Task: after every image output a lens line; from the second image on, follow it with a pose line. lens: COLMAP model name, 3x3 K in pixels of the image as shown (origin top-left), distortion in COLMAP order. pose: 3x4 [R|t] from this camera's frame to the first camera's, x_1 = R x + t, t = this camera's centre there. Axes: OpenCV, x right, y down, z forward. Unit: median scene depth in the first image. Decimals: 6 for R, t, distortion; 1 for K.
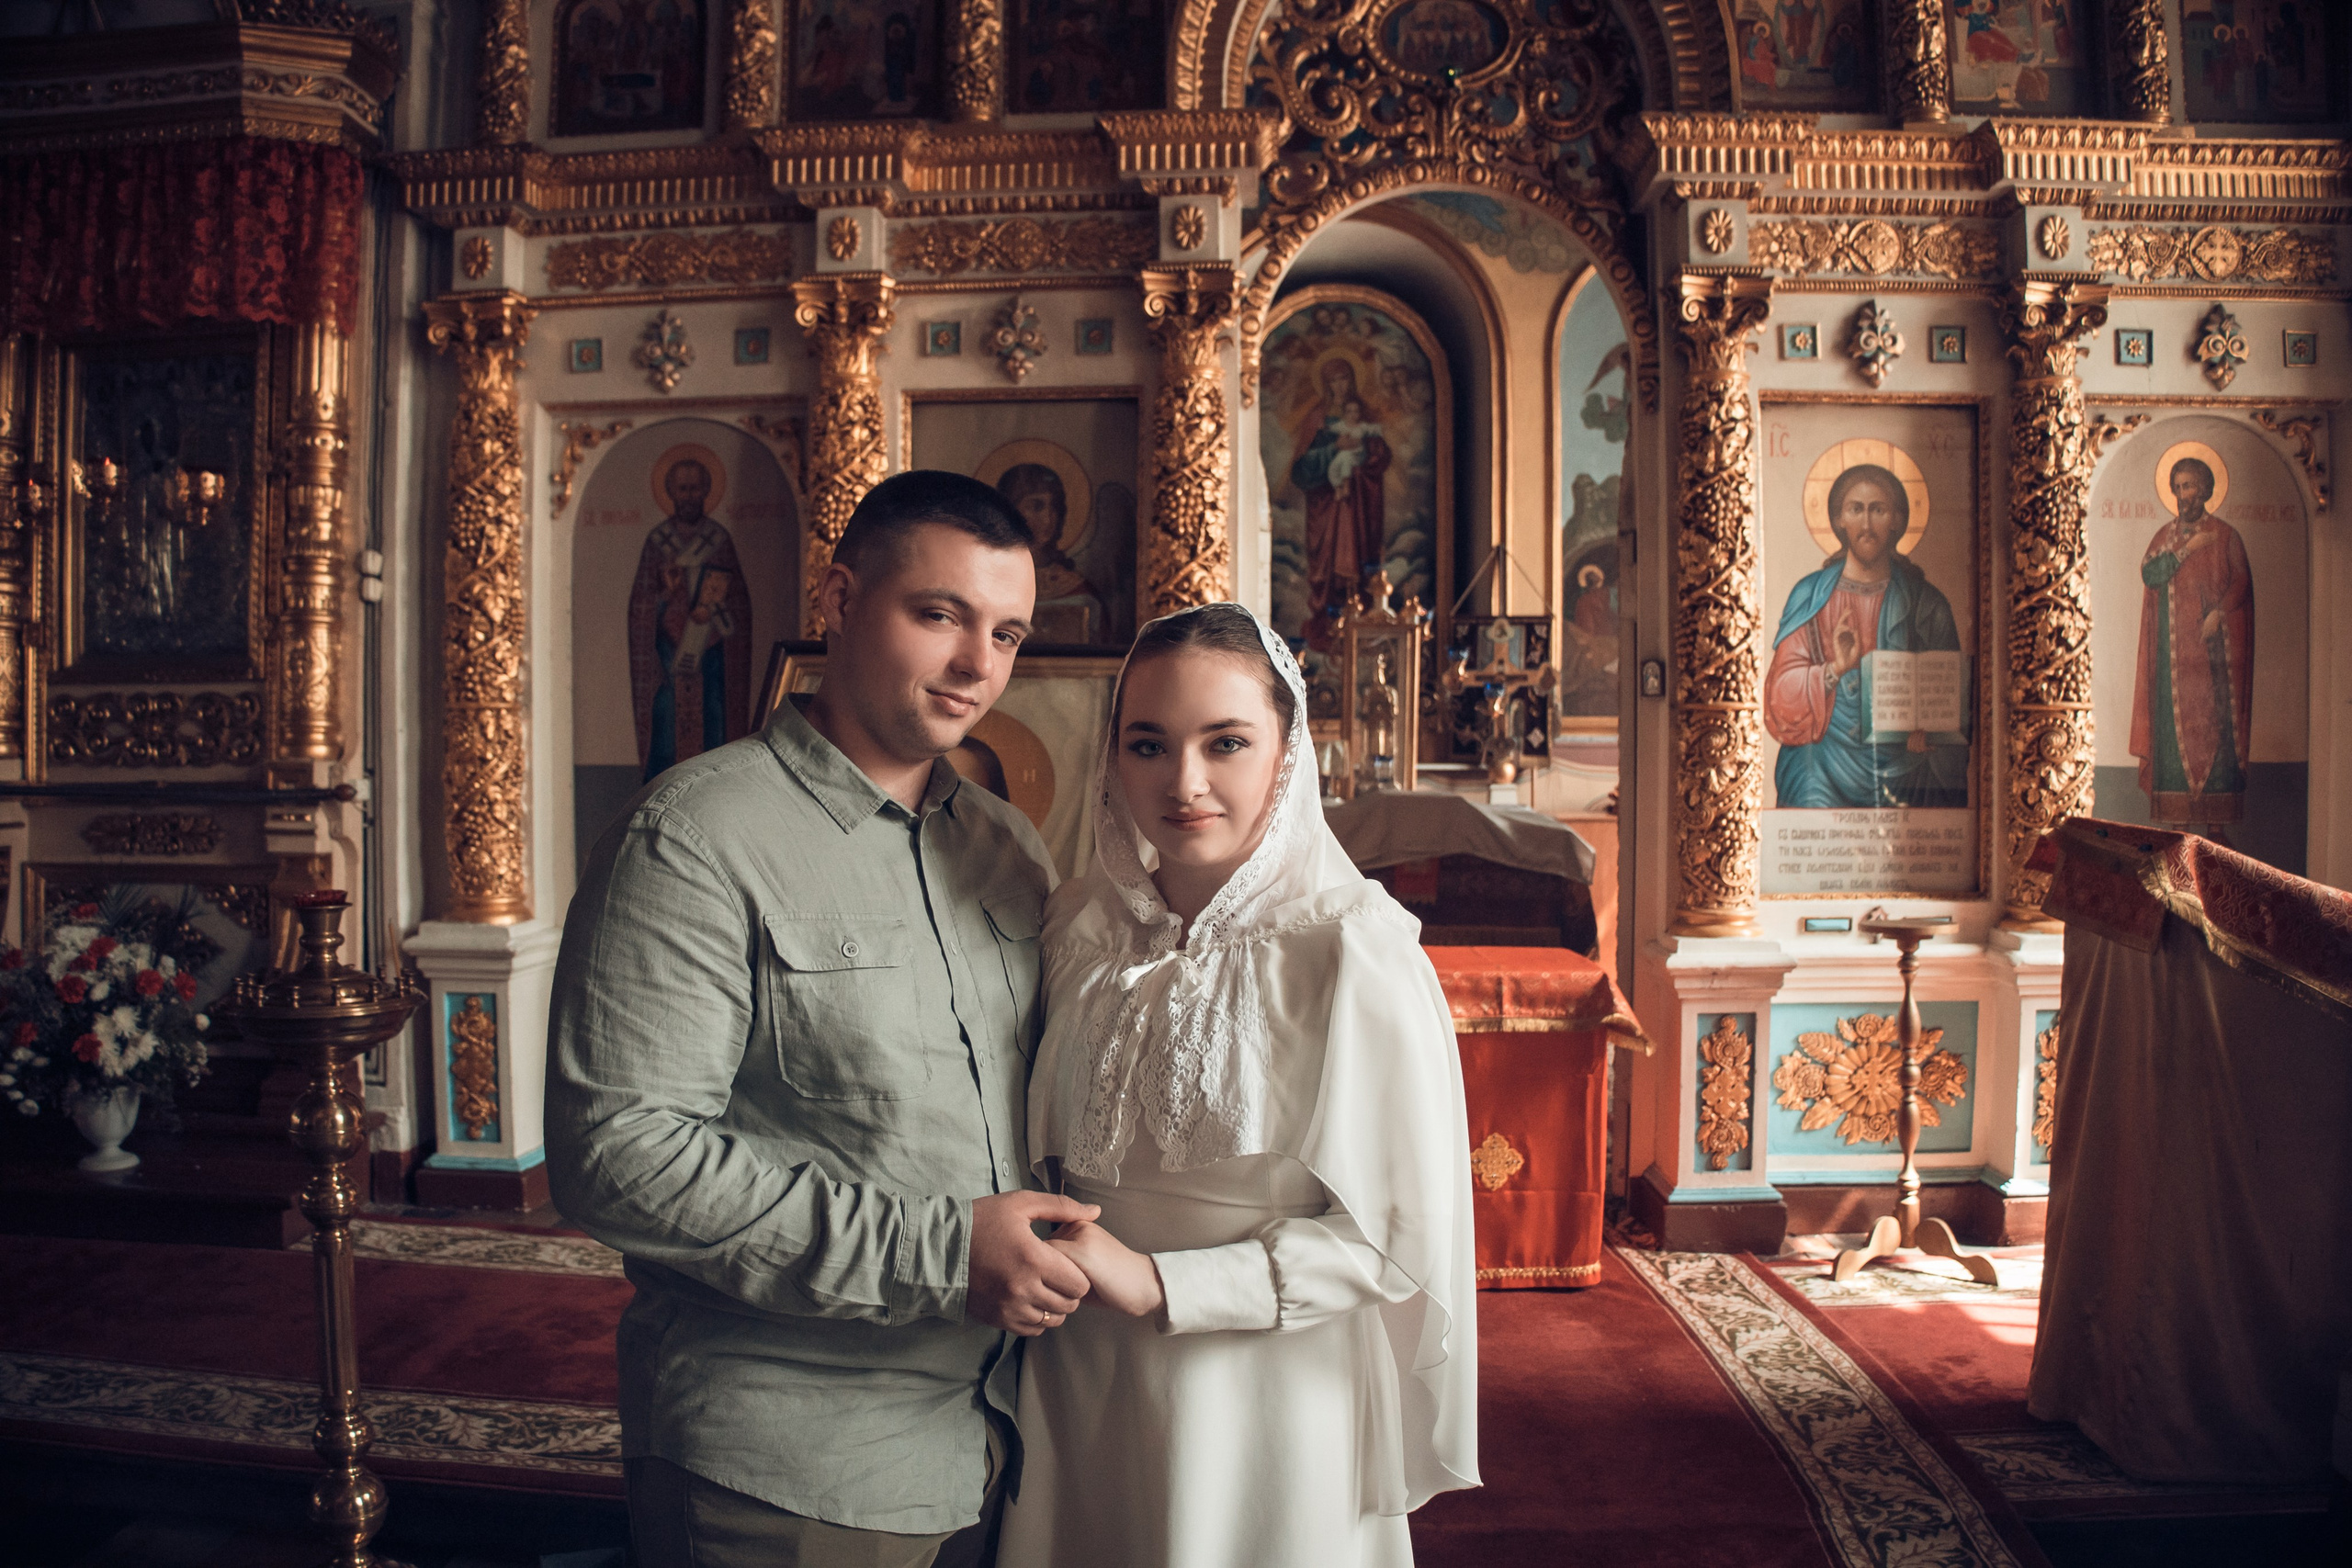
lens RADIAL K [[1639.6, 0, 1124.6], [0, 1639.6, 803.4], [0, 0, 1]] dist [-0.177031, 0.057277]
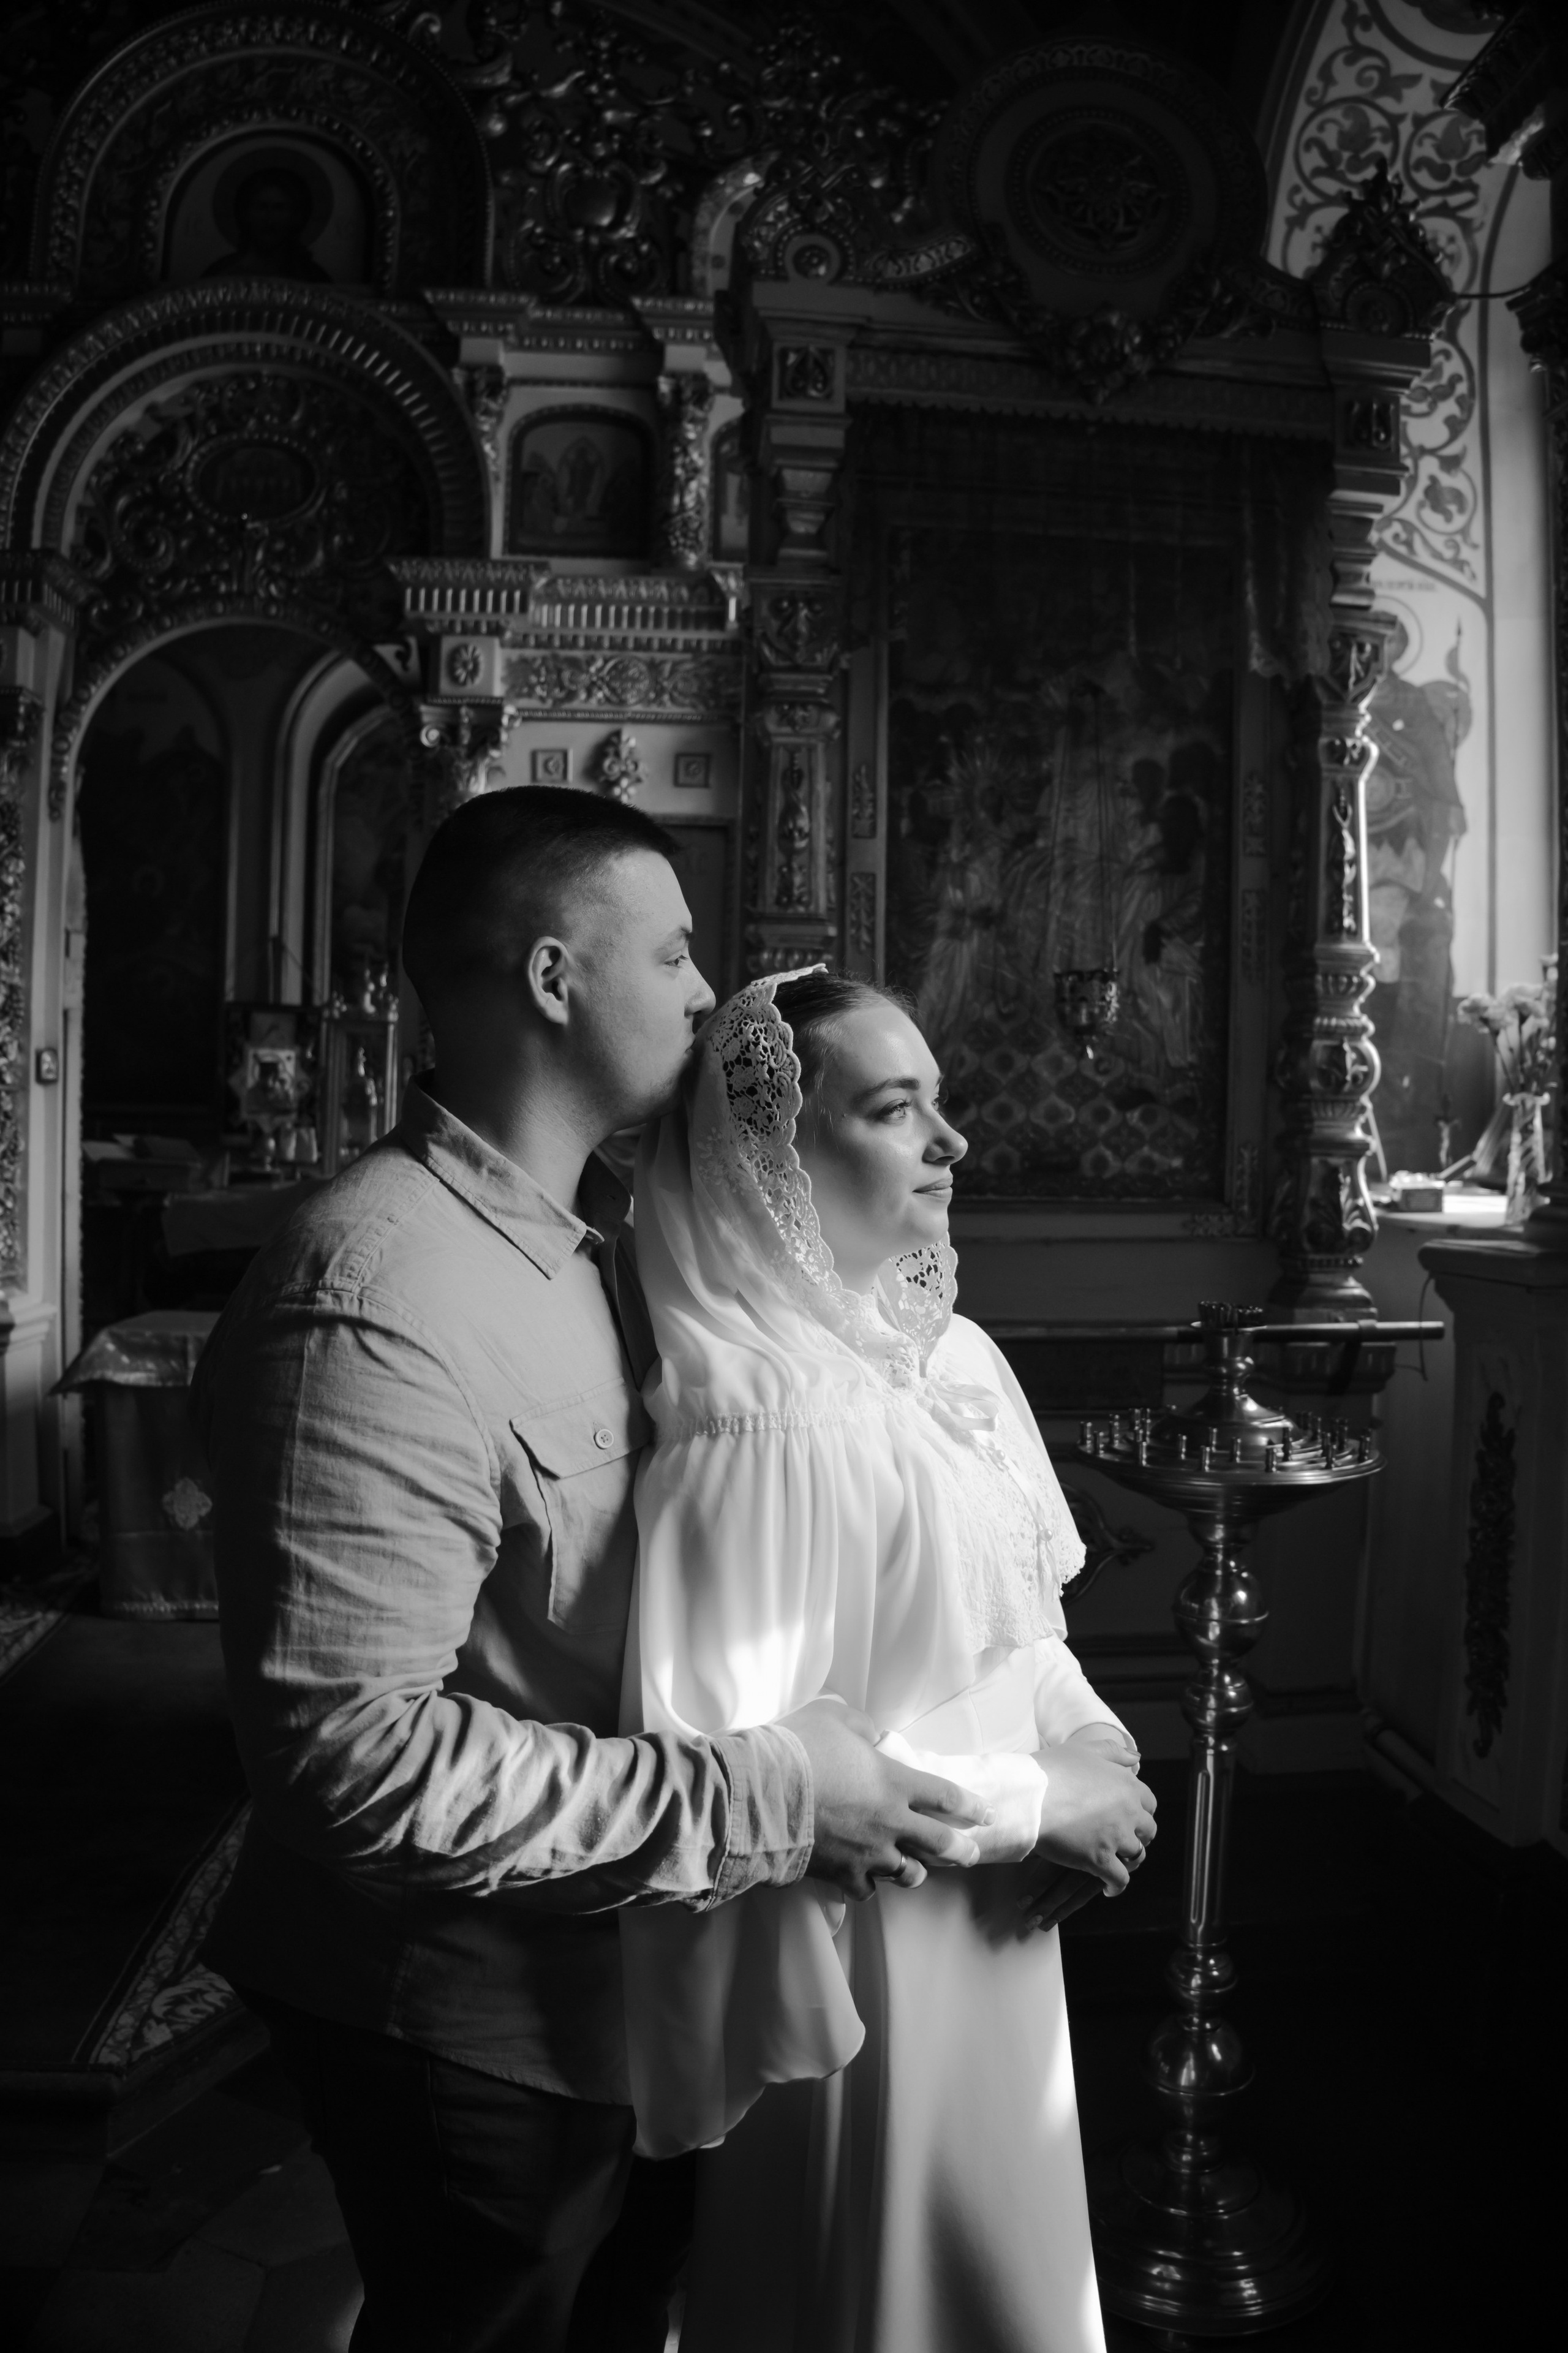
lens RADIAL K [[1640.4, 0, 835.4], [0, 1640.4, 1177.9], [0, 0, 1]] dist [-0.177031, 0.057277]
pose [[0.984488, 0.020880, 0.174202, 0.441229], [-0.018400, 0.999705, -0.015838, 0.006834], [-0.174482, 0.012387, 0.984582, -0.140546]]
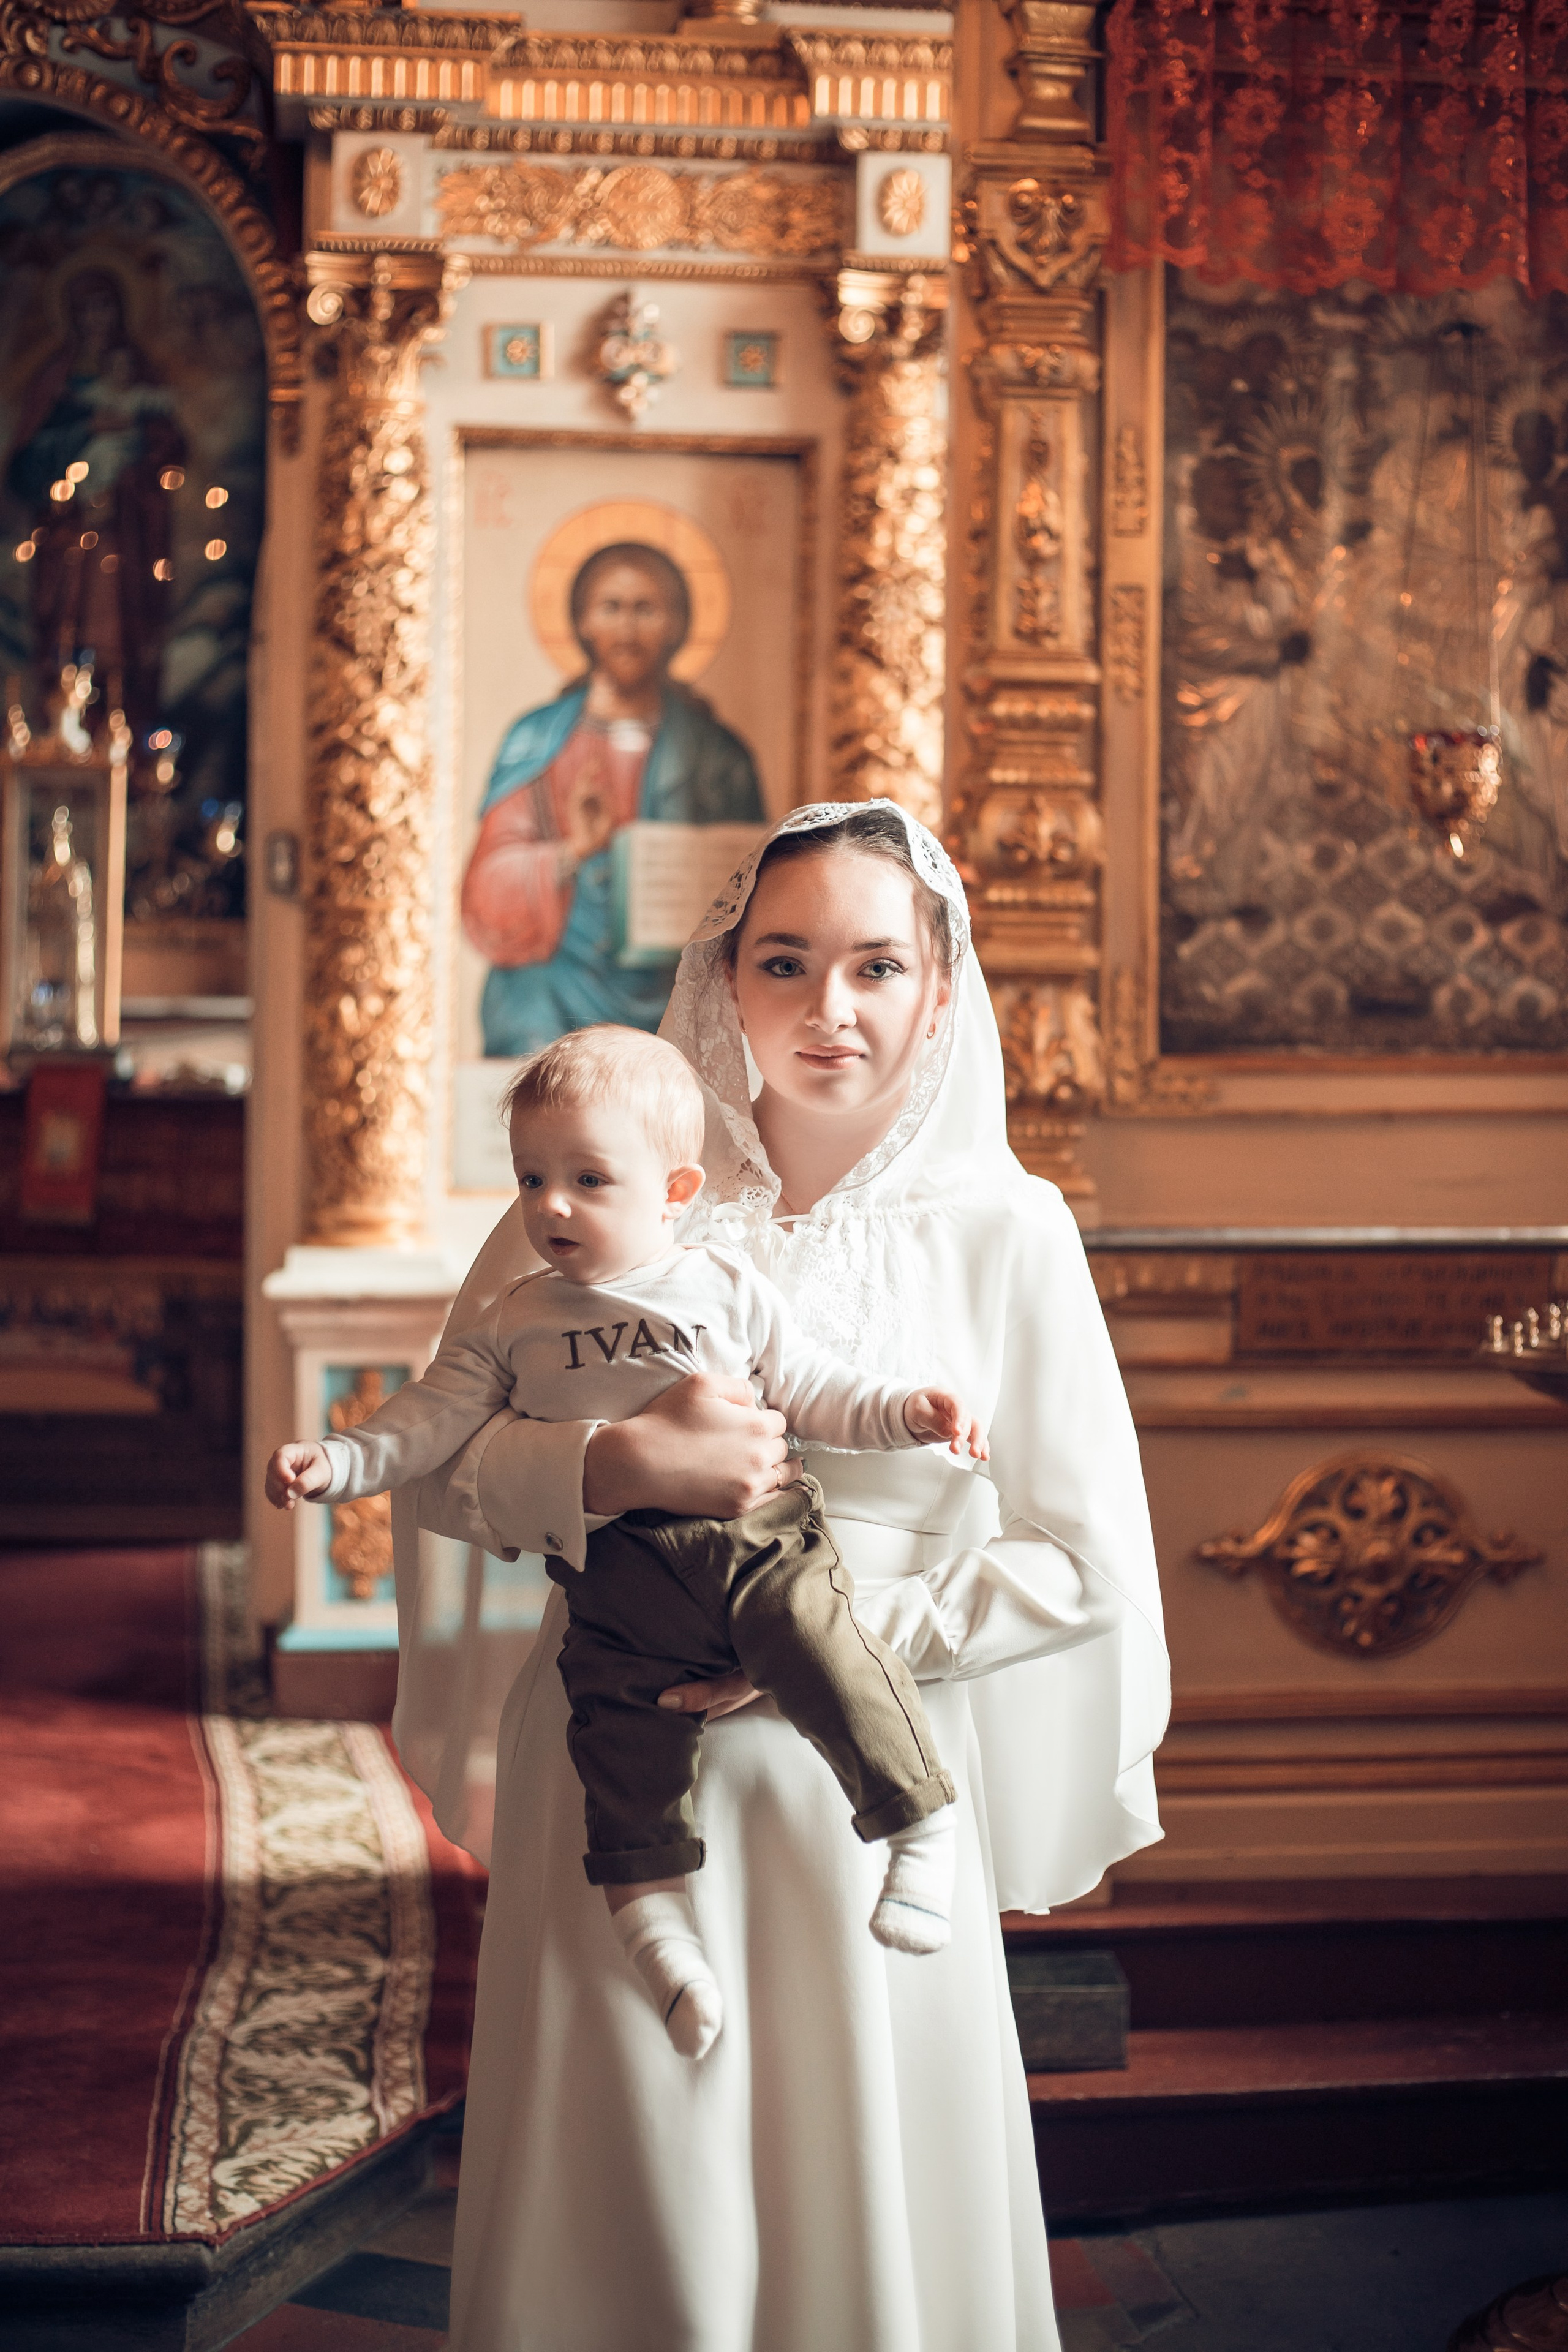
lens RADIAL K [[3548.5, 0, 844.0], [0, 3548.5, 1128.3], [0, 0, 1]] dist [-0.008214, 0.000000]
pose [[0.976961, 0.011092, 0.213129, 0.254025], [-0.012180, 0.999919, 0.003794, 0.025005], [-0.213070, -0.006302, 0.977017, -0.496491]]
